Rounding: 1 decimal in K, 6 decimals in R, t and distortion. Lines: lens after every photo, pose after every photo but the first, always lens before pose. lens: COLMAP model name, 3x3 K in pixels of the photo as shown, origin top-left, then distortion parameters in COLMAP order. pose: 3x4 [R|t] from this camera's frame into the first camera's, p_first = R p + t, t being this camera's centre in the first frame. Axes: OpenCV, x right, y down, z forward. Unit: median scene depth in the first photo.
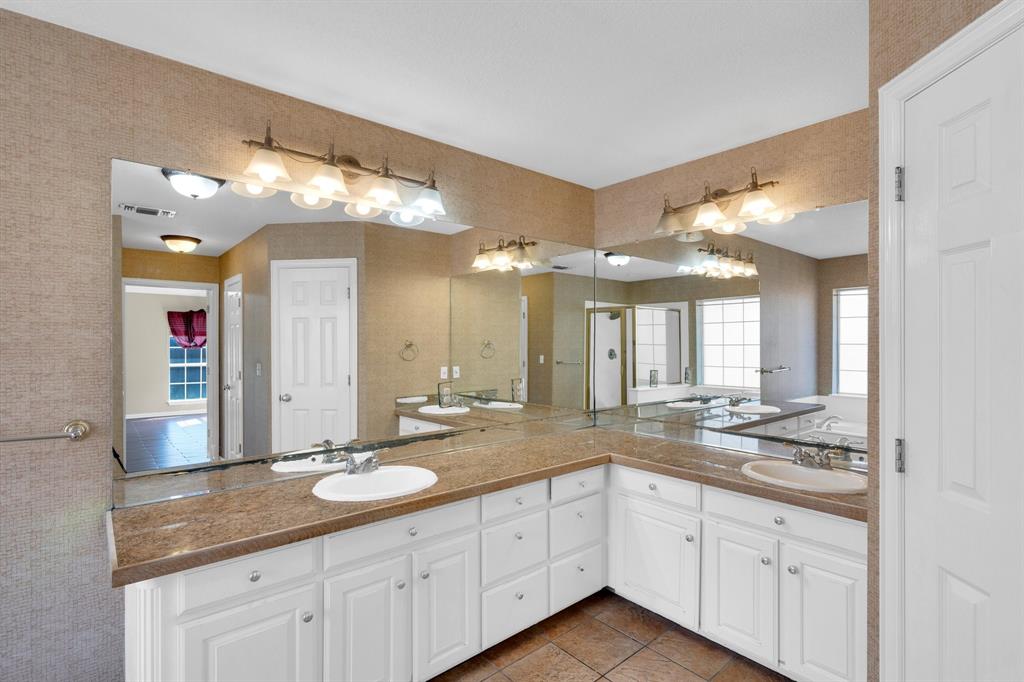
lens RADIAL K [[494.1, 0, 514.1], [0, 494.1, 342.7], [0, 0, 1]] dist [0.007753, -0.004099]
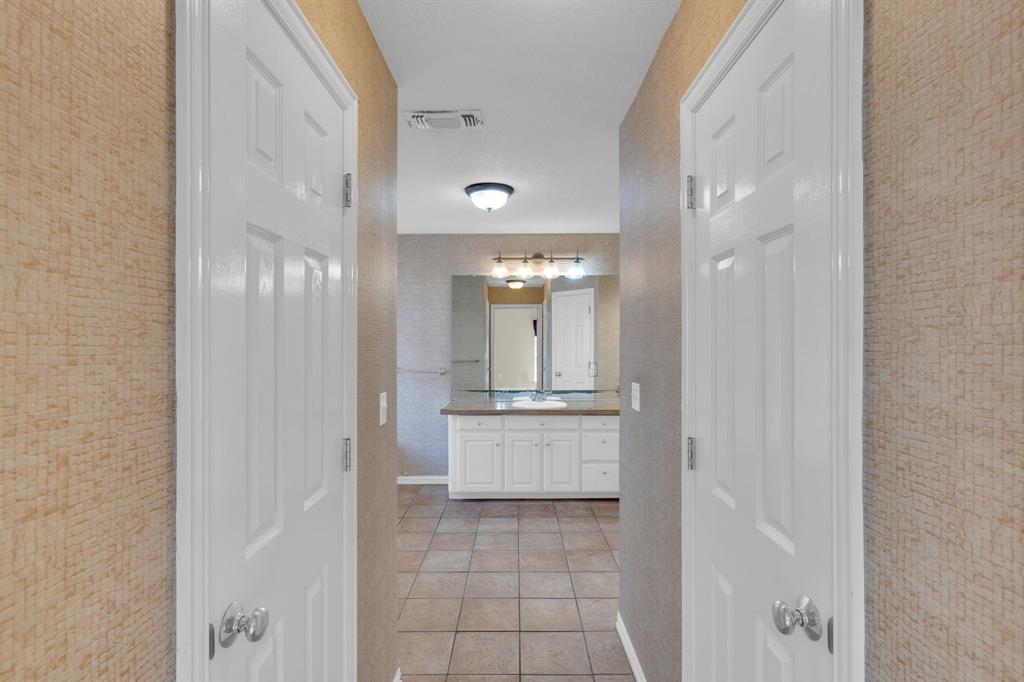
lens RADIAL K [[494.1, 0, 513.0], [0, 494.1, 339.0], [0, 0, 1]] dist [0.007753, -0.004099]
pose [[0.756568, -0.001294, -0.653914, 1.126675], [-0.001797, 0.999990, -0.004058, -0.000920], [0.653913, 0.004245, 0.756558, -0.779702]]
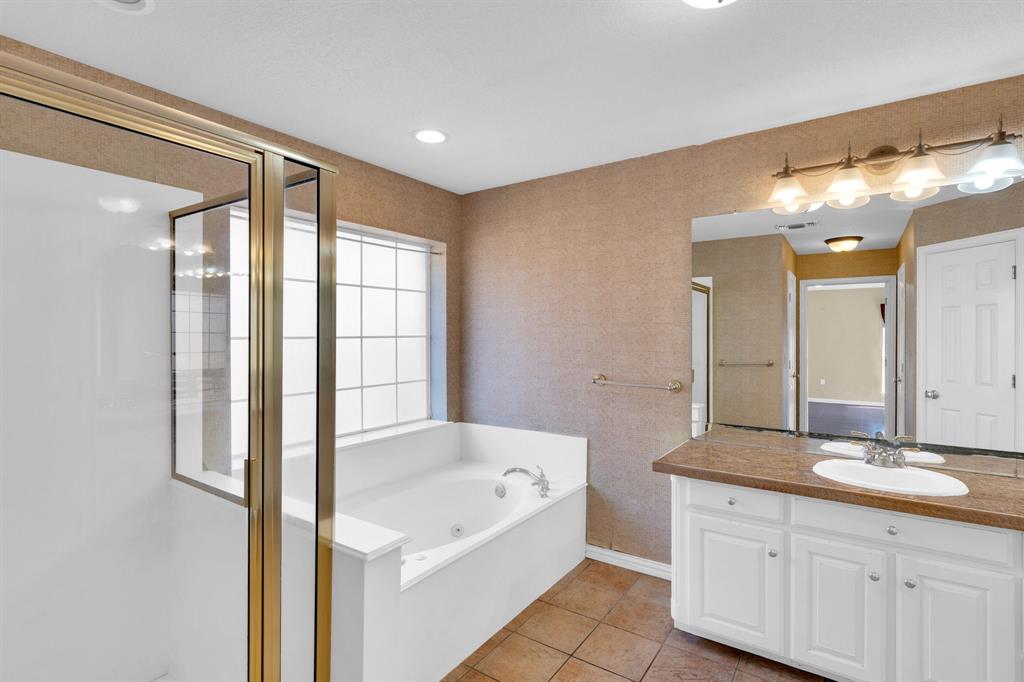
lens RADIAL K [[494.1, 0, 513.5], [0, 494.1, 336.4], [0, 0, 1]] dist [0.007753, -0.004099]
pose [[0.255696, 0.005538, -0.966741, 0.510312], [-0.000560, 0.999984, 0.005581, -0.001690], [0.966757, -0.000886, 0.255695, 0.035970]]
